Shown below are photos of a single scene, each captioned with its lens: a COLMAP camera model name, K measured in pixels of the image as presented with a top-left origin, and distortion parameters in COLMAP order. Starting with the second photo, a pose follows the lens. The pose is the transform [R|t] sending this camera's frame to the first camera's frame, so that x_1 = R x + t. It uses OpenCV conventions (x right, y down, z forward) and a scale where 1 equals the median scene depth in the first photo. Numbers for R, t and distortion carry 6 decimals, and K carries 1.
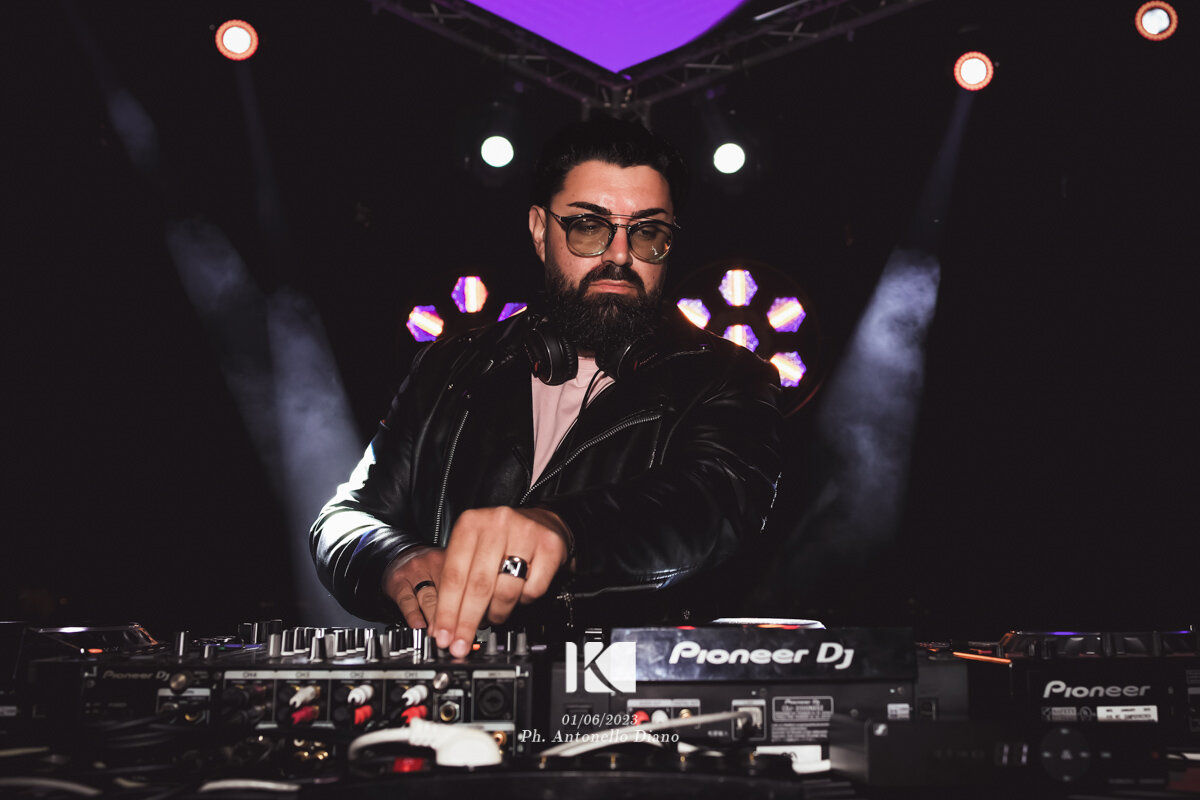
lens RADIAL K [[957.0, 0, 604.1], [0, 957.0, 390.2], [0, 0, 1]] dist [-0.003373, 0.008506]
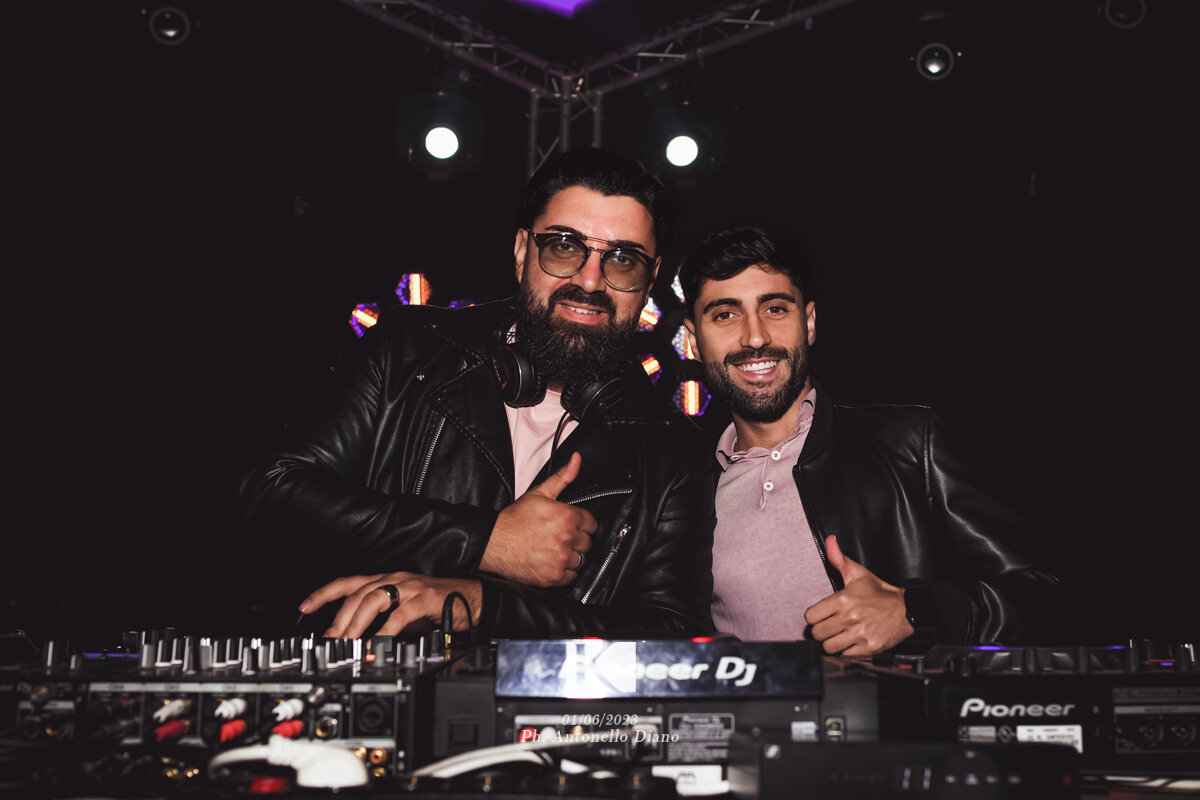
lens RADIAL K [[957.0, 0, 596.5], [0, 957.0, 410.4], [0, 0, 1]] dist [-0.003373, 0.008506]
pose [[0.999963, 0.005279, -0.006720, 0.108577], [-0.005157, 0.999823, 0.018105, 0.004251], [0.006815, -0.018069, 0.999814, 0.061259]]
